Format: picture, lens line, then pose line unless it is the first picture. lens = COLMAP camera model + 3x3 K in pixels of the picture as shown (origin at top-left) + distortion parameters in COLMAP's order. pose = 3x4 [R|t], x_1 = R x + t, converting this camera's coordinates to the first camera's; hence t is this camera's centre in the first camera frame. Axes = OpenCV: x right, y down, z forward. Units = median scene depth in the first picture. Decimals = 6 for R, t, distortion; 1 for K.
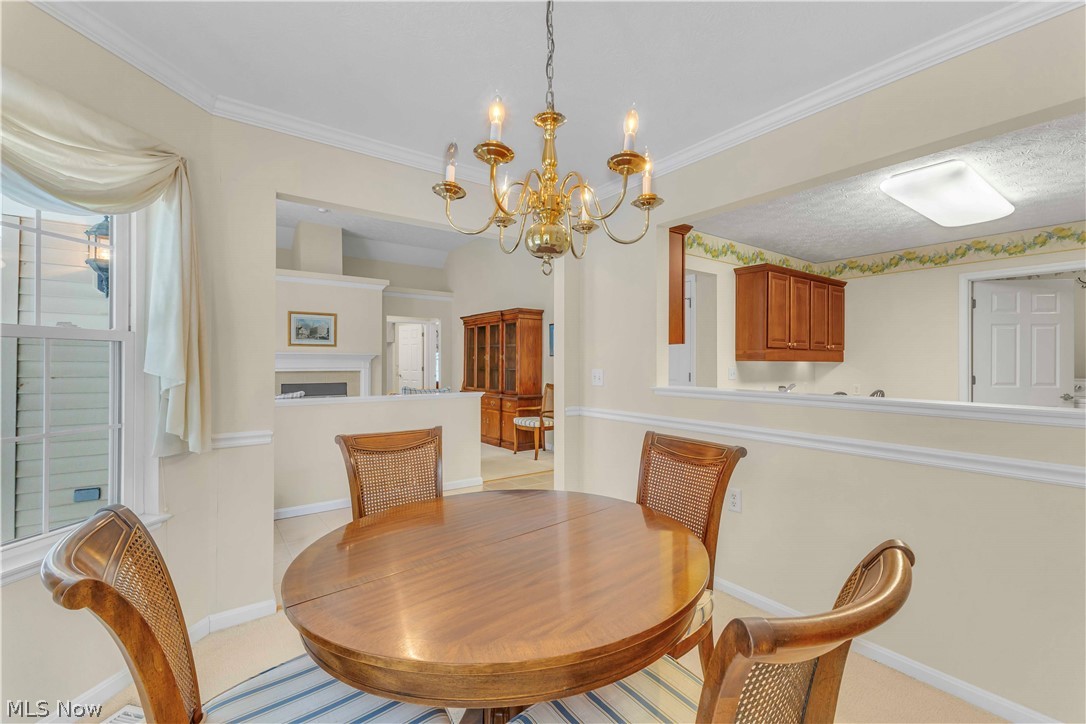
lens RADIAL K [[470.1, 0, 544.2], [0, 470.1, 361.5], [0, 0, 1]] dist [0.011002, -0.001694]
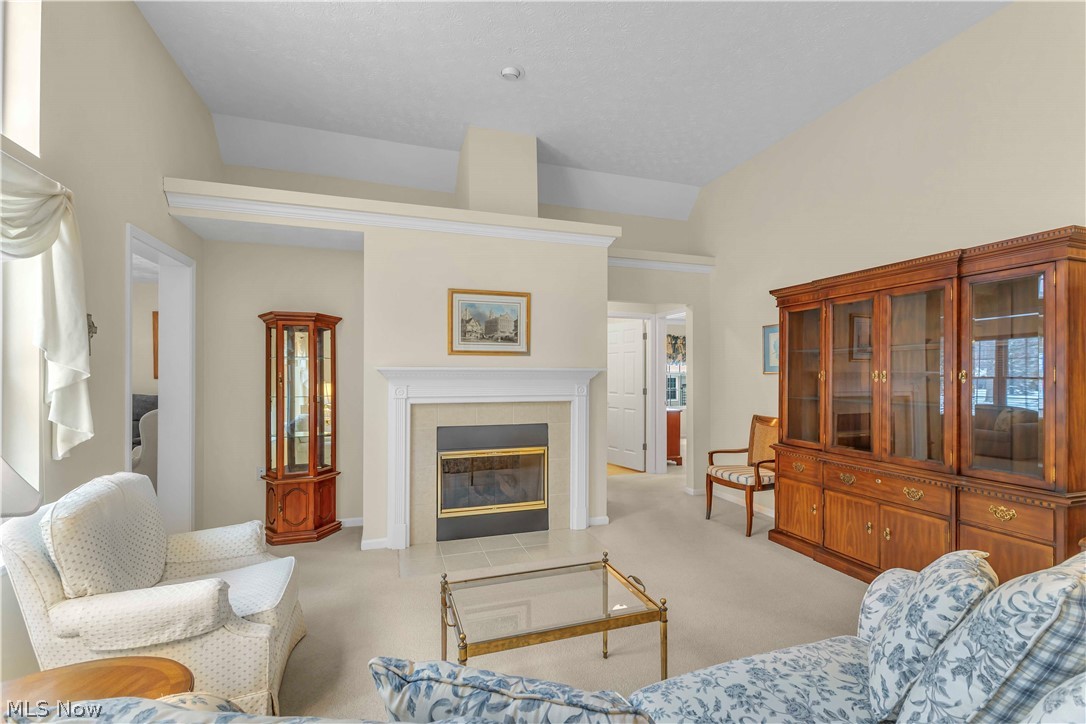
lens RADIAL K [[470.1, 0, 536.8], [0, 470.1, 378.7], [0, 0, 1]] dist [0.011002, -0.001694]
pose [[0.947849, 0.002218, -0.318713, -0.272654], [0.001085, 0.999948, 0.010187, -0.011223], [0.318719, -0.010001, 0.947796, 0.516413]]
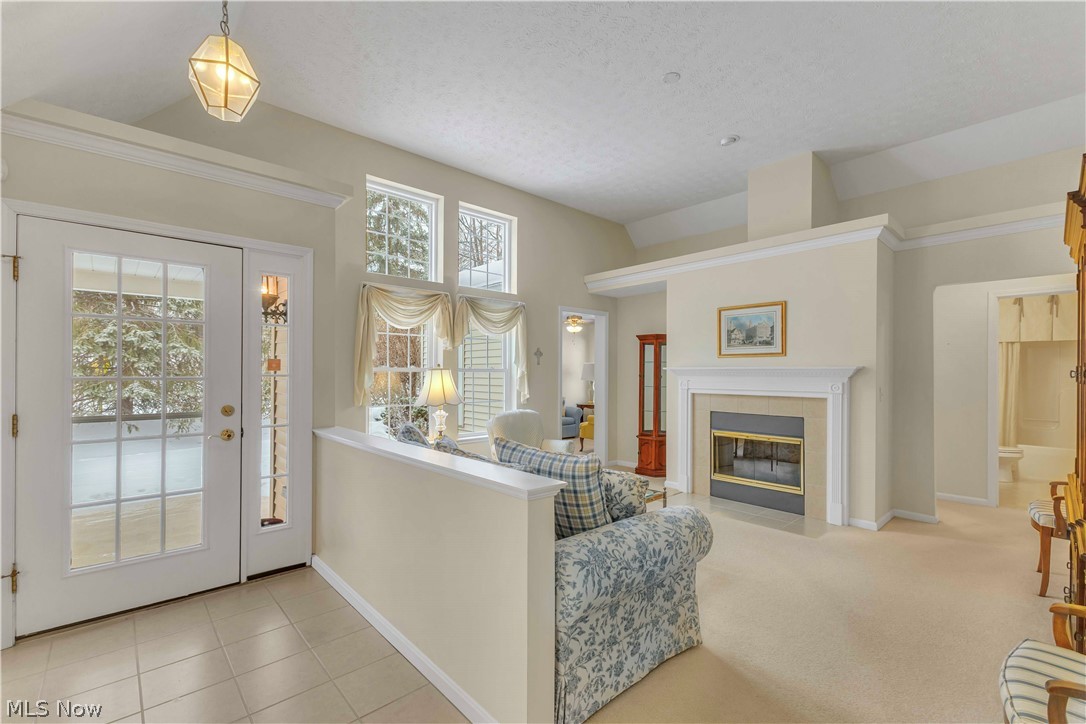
lens RADIAL K [[470.1, 0, 550.7], [0, 470.1, 380.0], [0, 0, 1]] dist [0.011002, -0.001694]
pose [[0.116177, 0.013990, -0.993130, 0.117112], [-0.000889, 0.999902, 0.013982, -0.009235], [0.993228, -0.000741, 0.116178, 0.649790]]
